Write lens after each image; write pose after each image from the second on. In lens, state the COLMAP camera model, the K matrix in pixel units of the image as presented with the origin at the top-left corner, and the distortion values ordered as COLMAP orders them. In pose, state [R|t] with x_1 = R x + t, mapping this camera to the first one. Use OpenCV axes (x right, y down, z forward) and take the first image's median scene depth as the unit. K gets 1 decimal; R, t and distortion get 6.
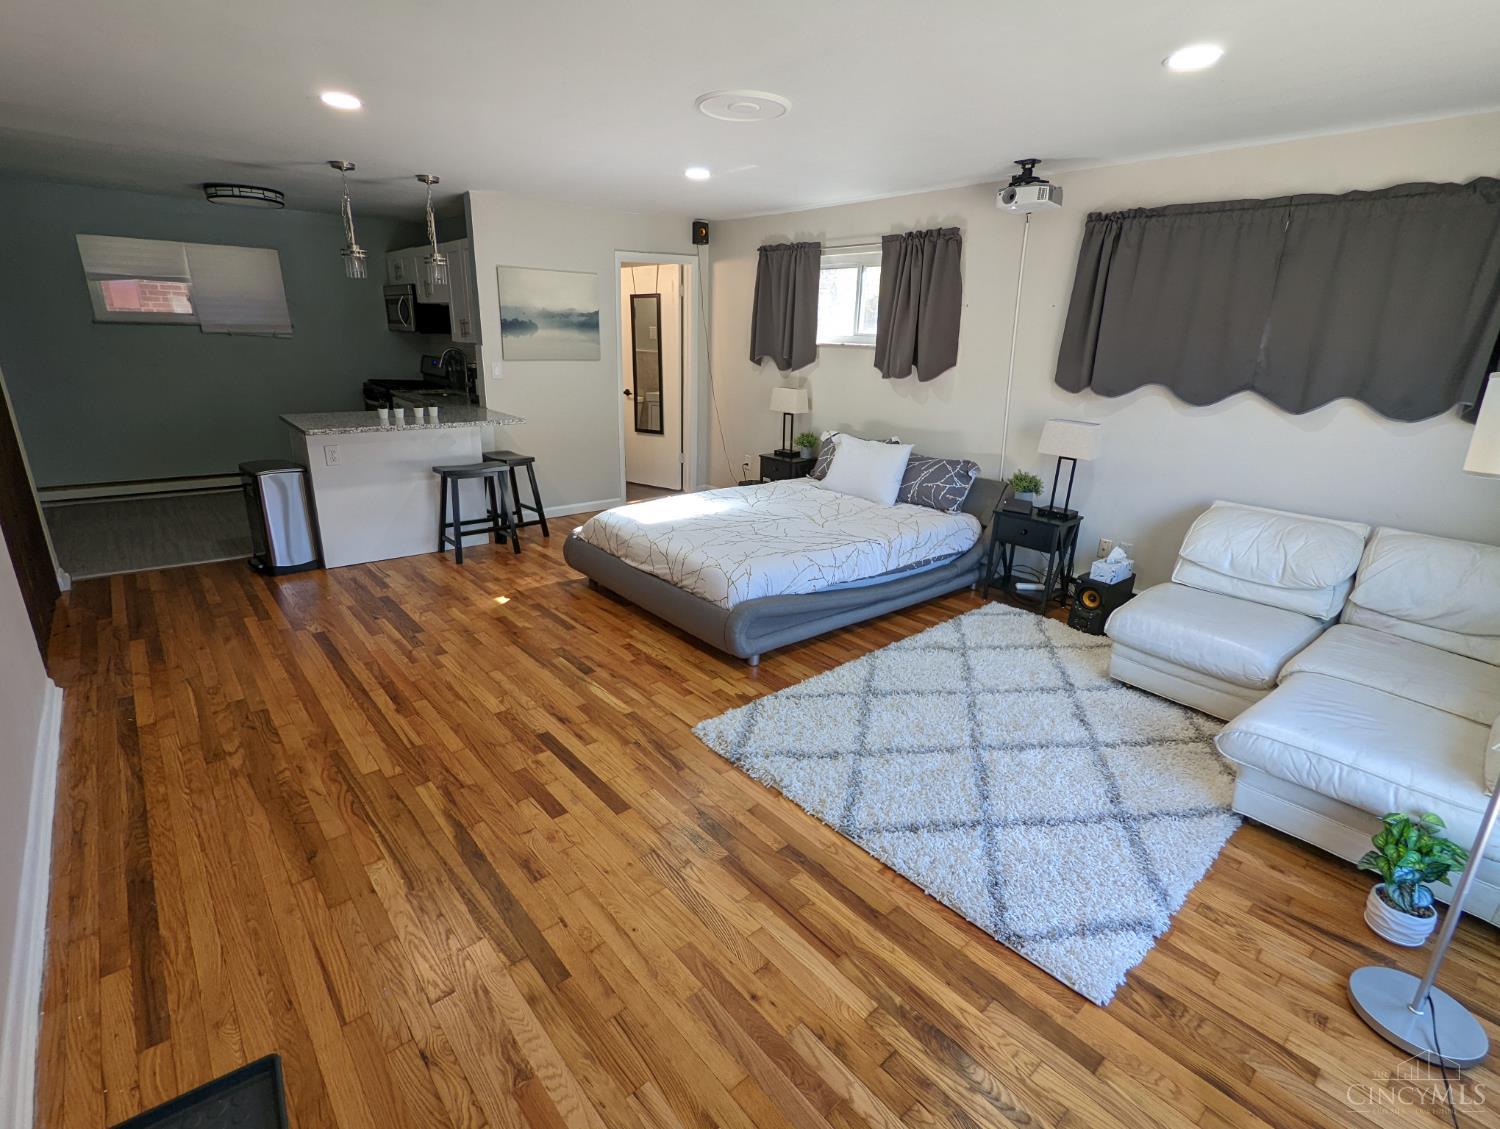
lens RADIAL K [[720.6, 0, 744.2], [0, 720.6, 566.6], [0, 0, 1]] dist [0.001138, -0.001610]
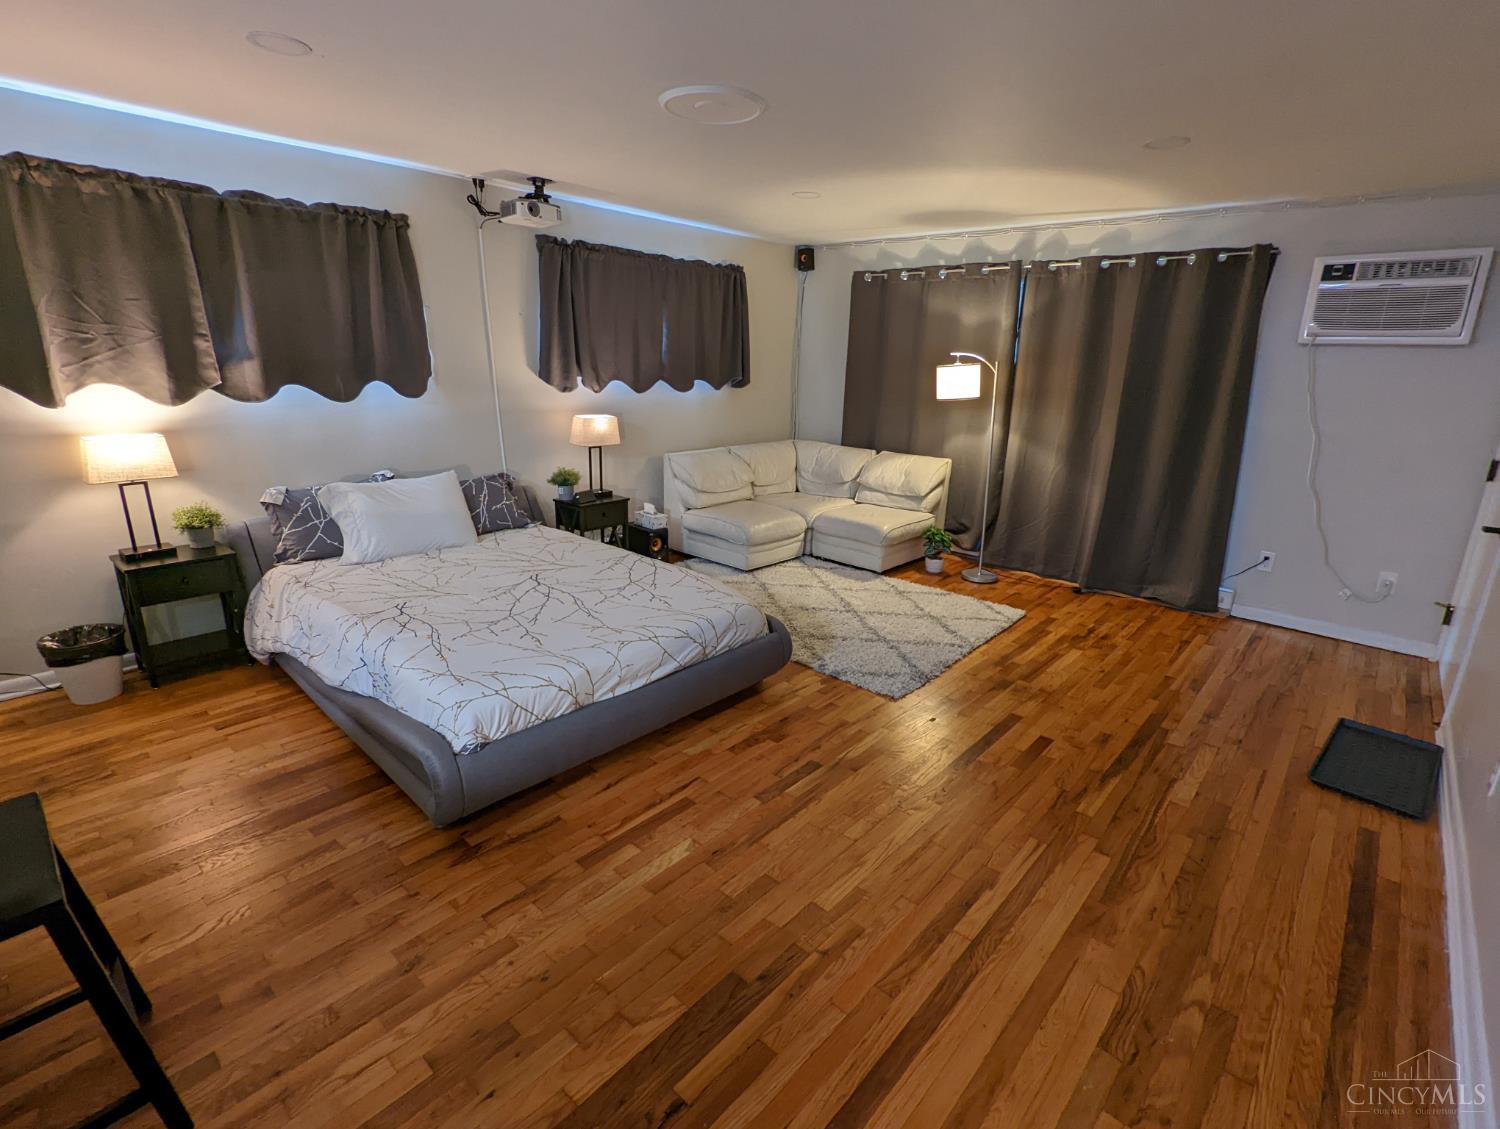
lens RADIAL K [[720.6, 0, 748.5], [0, 720.6, 564.8], [0, 0, 1]] dist [0.001138, -0.001610]
pose [[-0.132014, -0.310753, 0.941278, -1.213252], [0.273970, 0.901160, 0.335932, -0.482150], [-0.952635, 0.302230, -0.033829, 1.354603]]
